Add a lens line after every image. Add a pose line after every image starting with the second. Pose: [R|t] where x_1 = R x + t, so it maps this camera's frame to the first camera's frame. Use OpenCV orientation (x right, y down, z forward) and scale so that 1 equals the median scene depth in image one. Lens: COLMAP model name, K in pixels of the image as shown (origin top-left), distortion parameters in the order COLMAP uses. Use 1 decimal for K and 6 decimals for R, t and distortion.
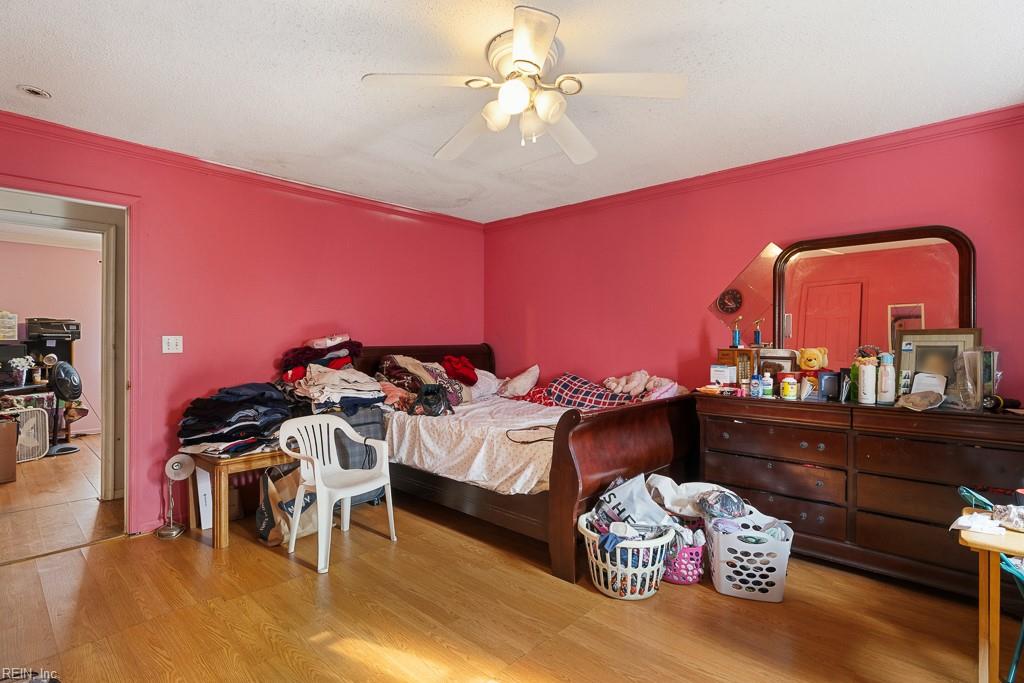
lens RADIAL K [[491.3, 0, 510.8], [0, 491.3, 345.0], [0, 0, 1]] dist [-0.010573, 0.002219]
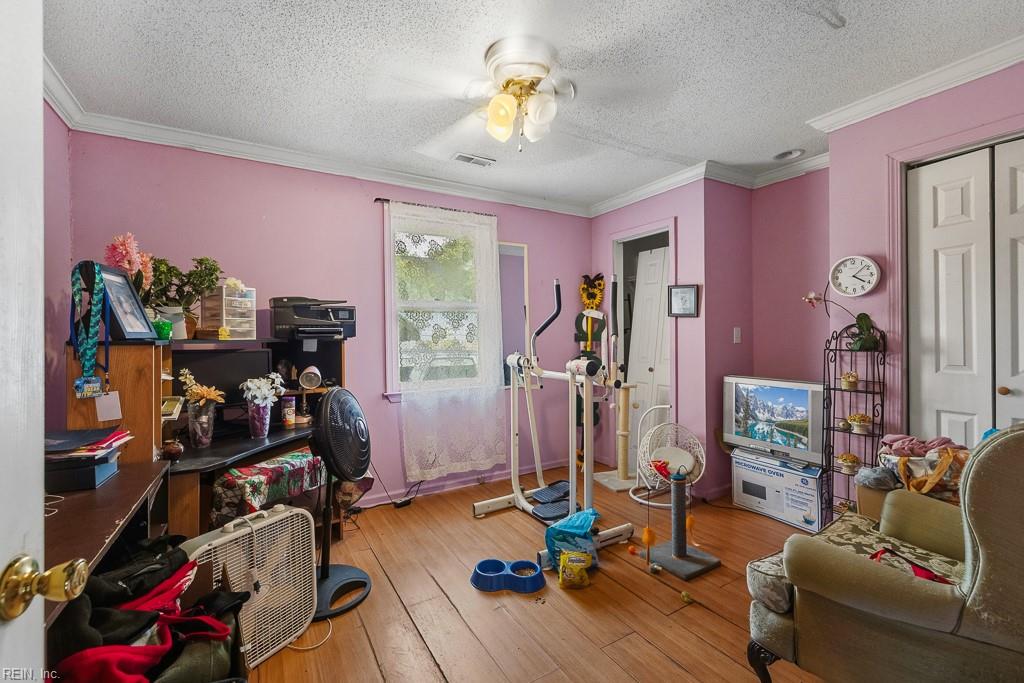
lens RADIAL K [[434.7, 0, 513.2], [0, 434.7, 343.6], [0, 0, 1]] dist [0.000756, 0.000035]
pose [[0.959800, -0.008433, -0.280557, -0.621804], [0.009917, 0.999943, 0.003869, -0.005516], [0.280508, -0.006495, 0.959830, 0.632769]]
